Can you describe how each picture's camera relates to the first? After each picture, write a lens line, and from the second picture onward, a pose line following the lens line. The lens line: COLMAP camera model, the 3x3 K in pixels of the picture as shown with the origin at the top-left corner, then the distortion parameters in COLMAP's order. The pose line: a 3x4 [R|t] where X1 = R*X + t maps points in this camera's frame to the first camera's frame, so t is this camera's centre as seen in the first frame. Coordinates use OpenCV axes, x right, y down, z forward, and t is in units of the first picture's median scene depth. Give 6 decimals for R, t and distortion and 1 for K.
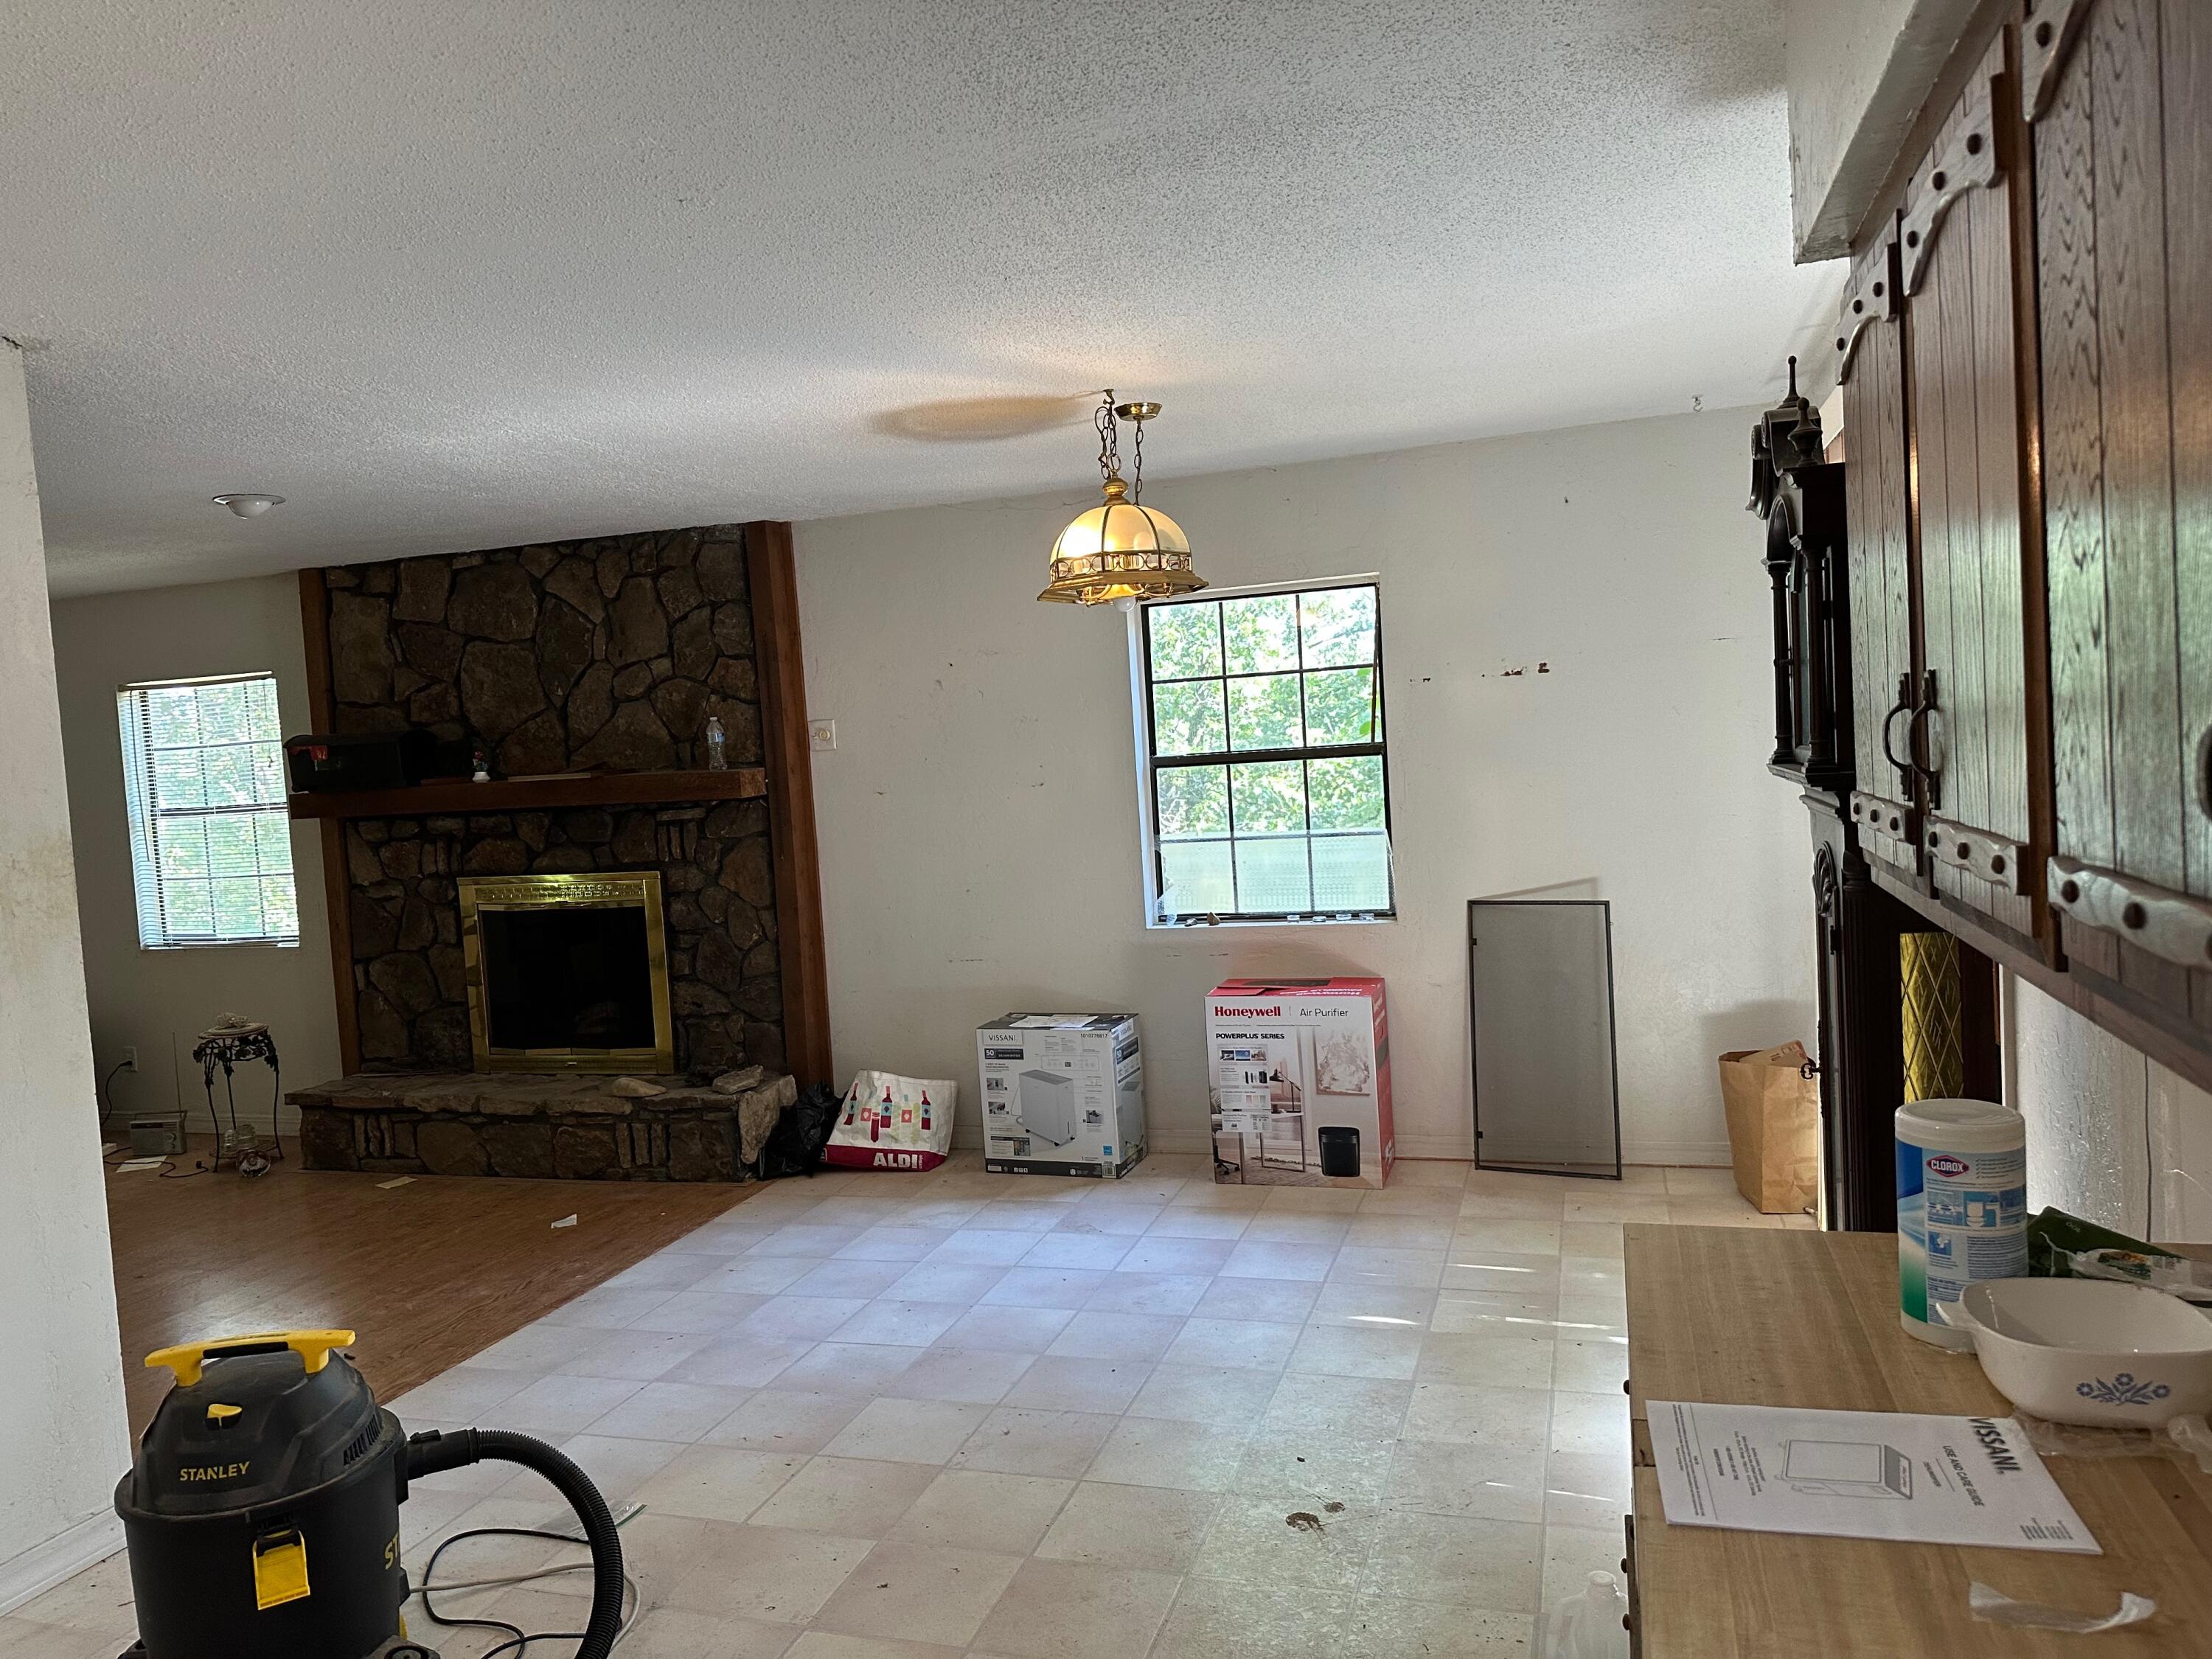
lens RADIAL K [[1542.5, 0, 1102.6], [0, 1542.5, 838.2], [0, 0, 1]] dist [0.161489, -0.347871]
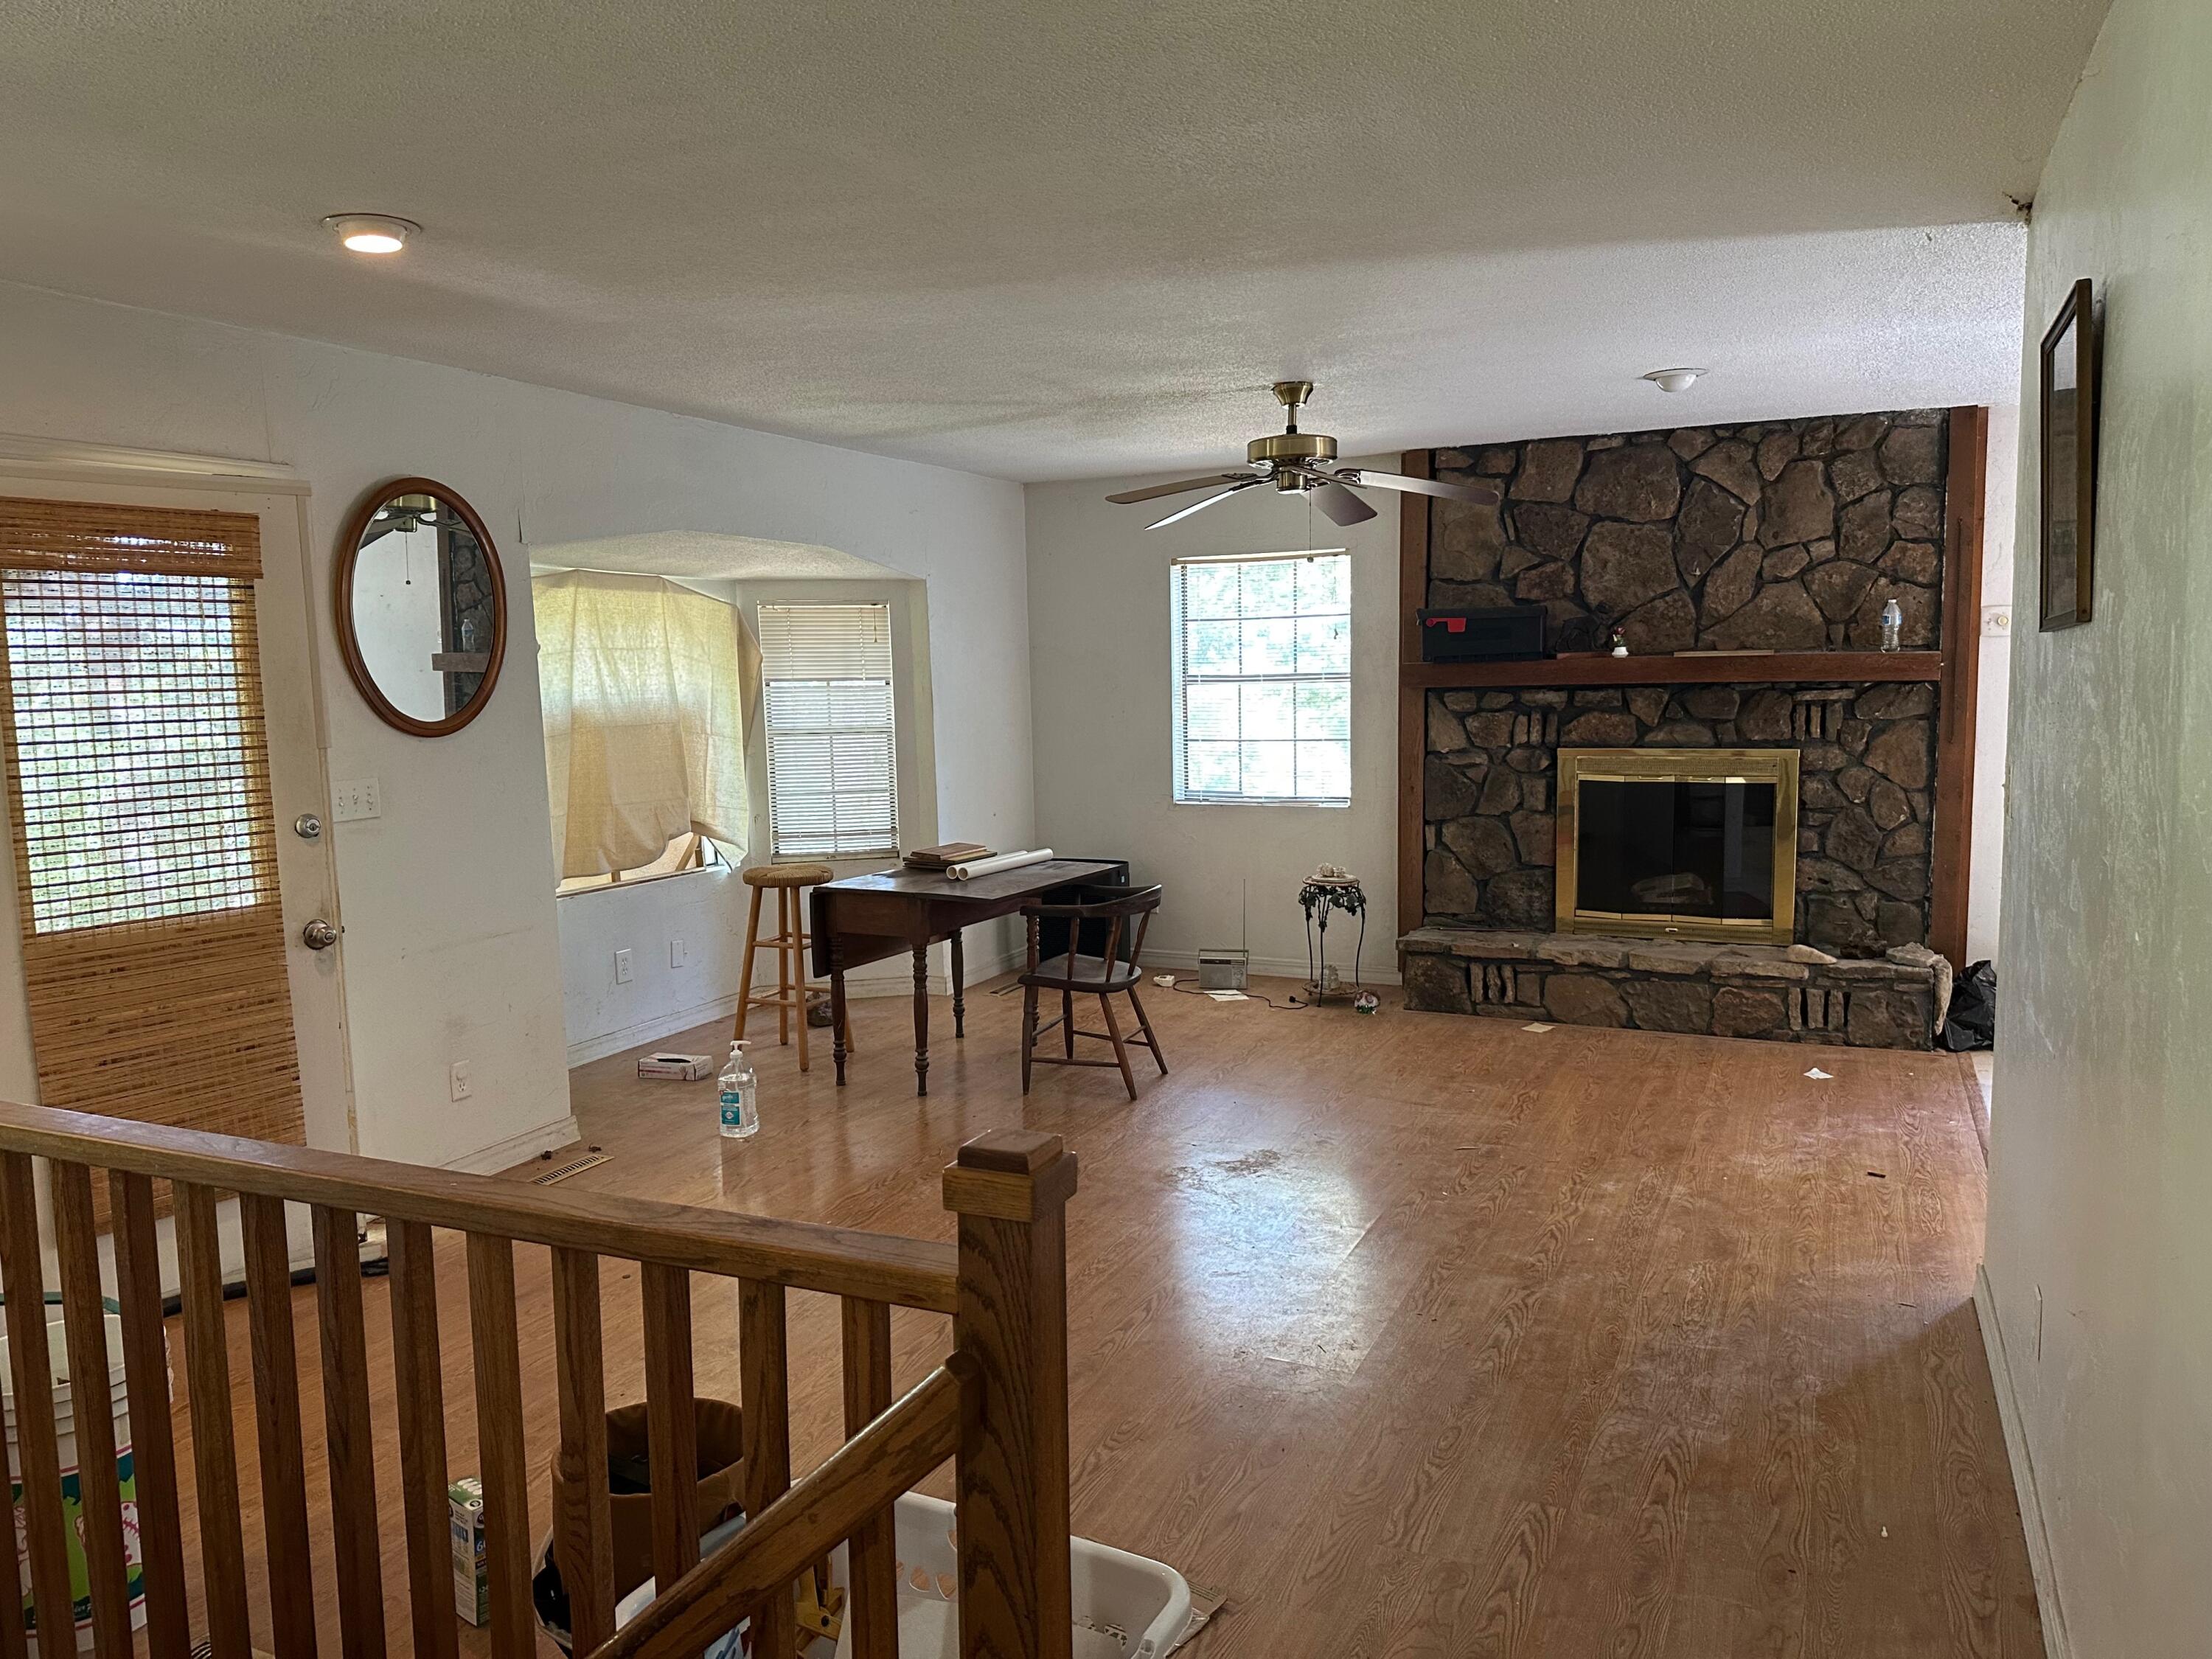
lens RADIAL K [[1542.5, 0, 1102.6], [0, 1542.5, 838.2], [0, 0, 1]] dist [0.161489, -0.347871]
pose [[0.990553, 0.054308, -0.125915, -0.604704], [-0.047886, 0.997420, 0.053483, 0.046115], [0.128494, -0.046948, 0.990598, -0.087013]]
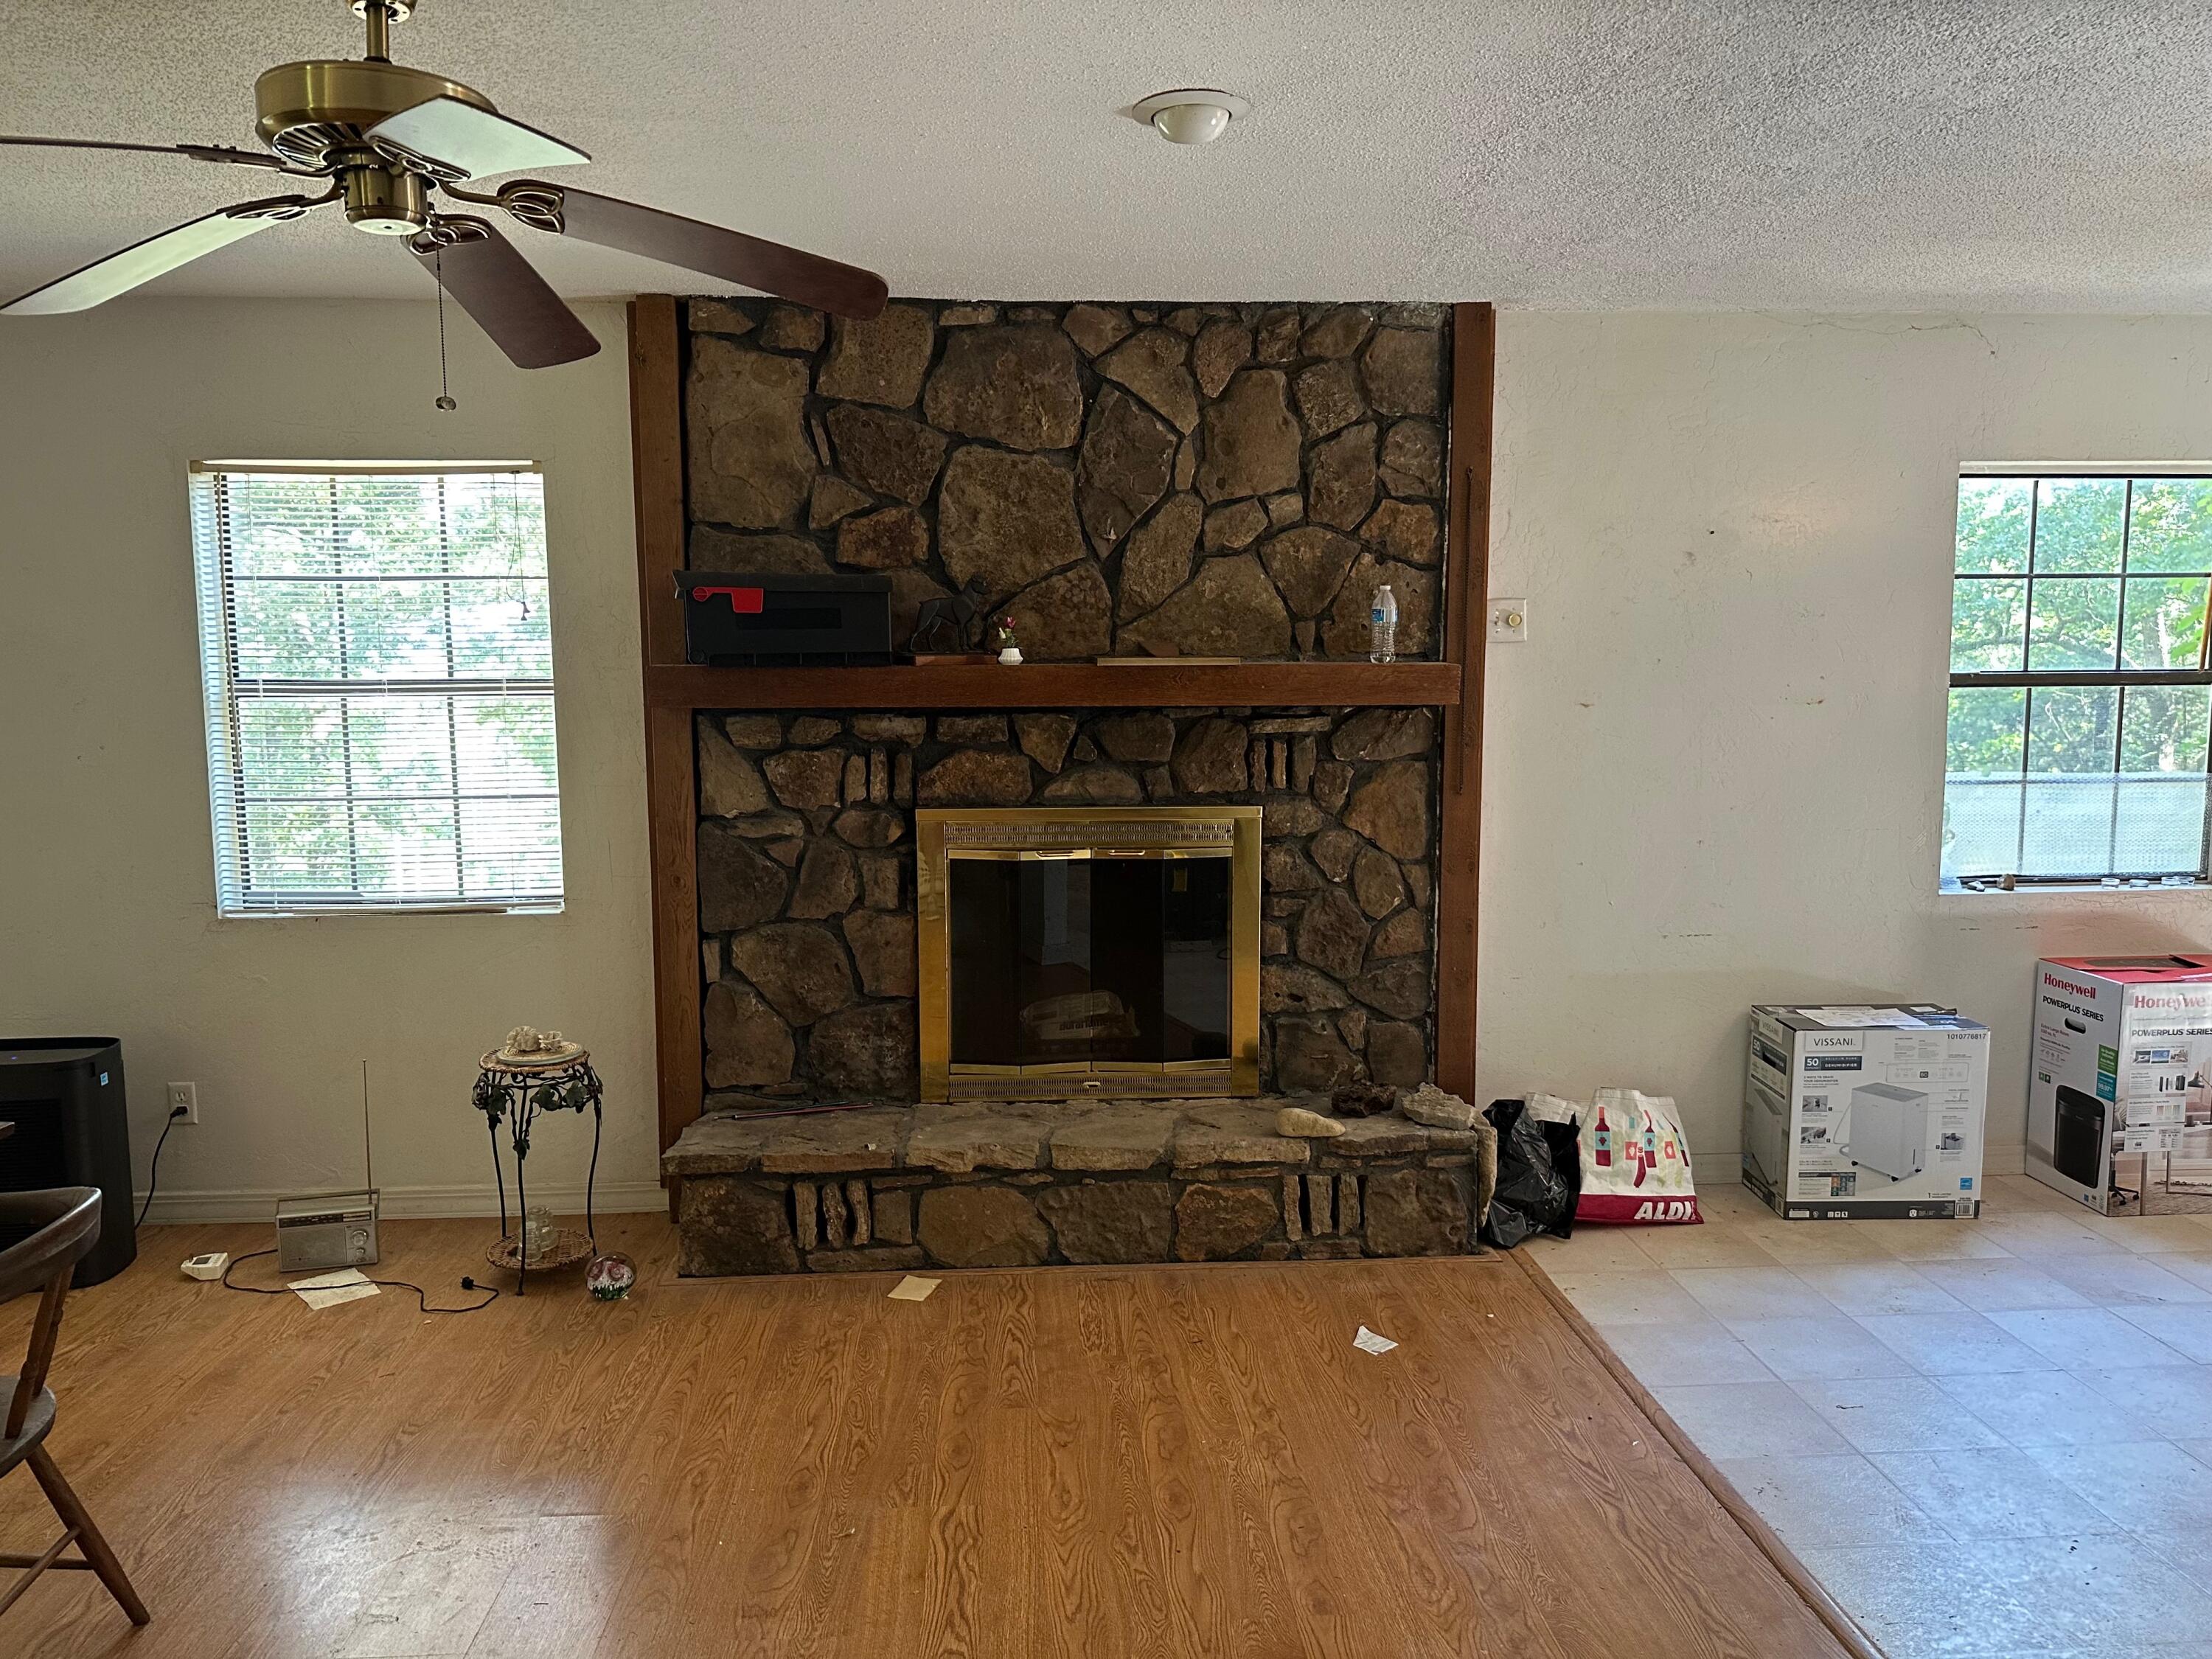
lens RADIAL K [[1512.3, 0, 1109.4], [0, 1512.3, 846.7], [0, 0, 1]] dist [0.120435, -0.165639]
pose [[0.931898, 0.013206, 0.362480, -0.589709], [-0.026817, 0.999110, 0.032545, 0.019051], [-0.361728, -0.040049, 0.931423, 0.397240]]
